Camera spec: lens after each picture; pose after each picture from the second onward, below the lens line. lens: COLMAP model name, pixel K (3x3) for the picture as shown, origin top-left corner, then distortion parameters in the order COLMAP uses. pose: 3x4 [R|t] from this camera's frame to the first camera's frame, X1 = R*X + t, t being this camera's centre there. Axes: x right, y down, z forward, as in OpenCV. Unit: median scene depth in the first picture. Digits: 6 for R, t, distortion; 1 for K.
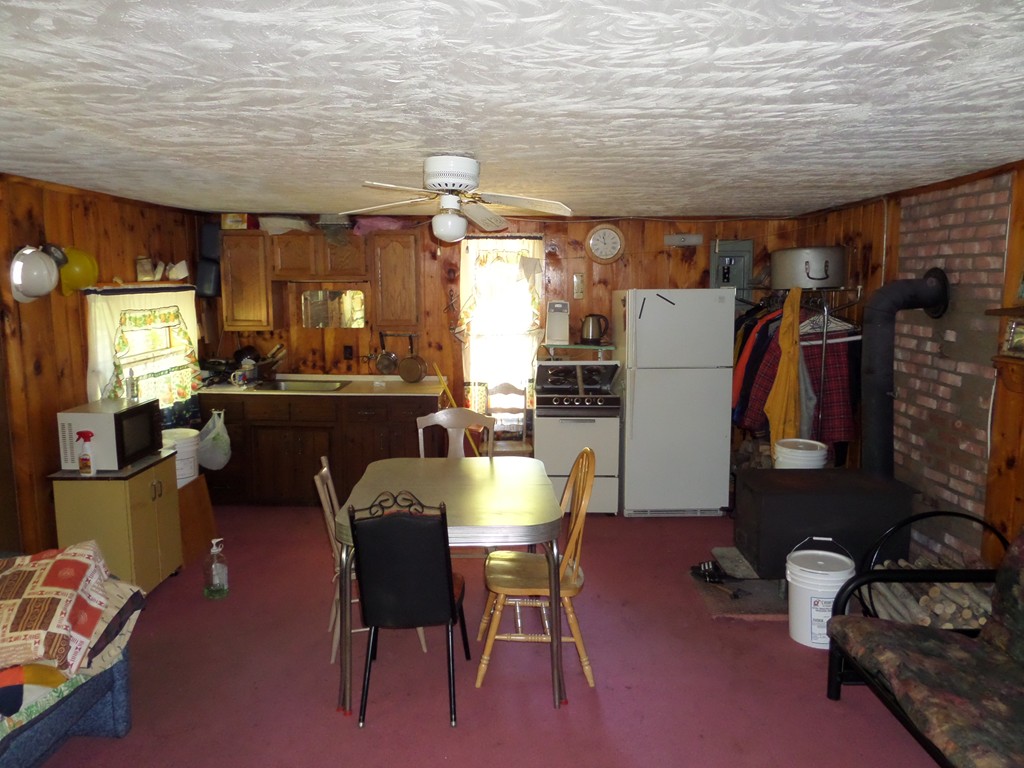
lens RADIAL K [[749.2, 0, 512.0], [0, 749.2, 384.0], [0, 0, 1]] dist [-0.021190, -0.000073]
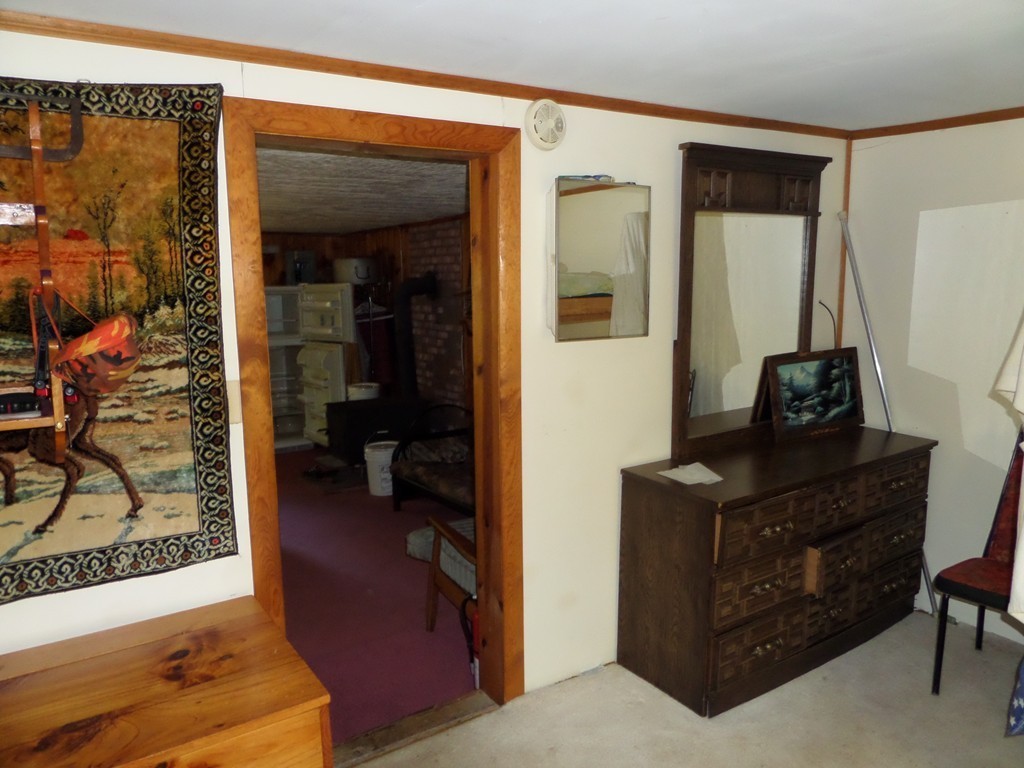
lens RADIAL K [[749.2, 0, 512.0], [0, 749.2, 384.0], [0, 0, 1]] dist [-0.021190, -0.000073]
pose [[0.828782, -0.086313, 0.552874, -0.239153], [0.085956, 0.995943, 0.026632, 0.070911], [-0.552930, 0.025451, 0.832839, -0.513963]]
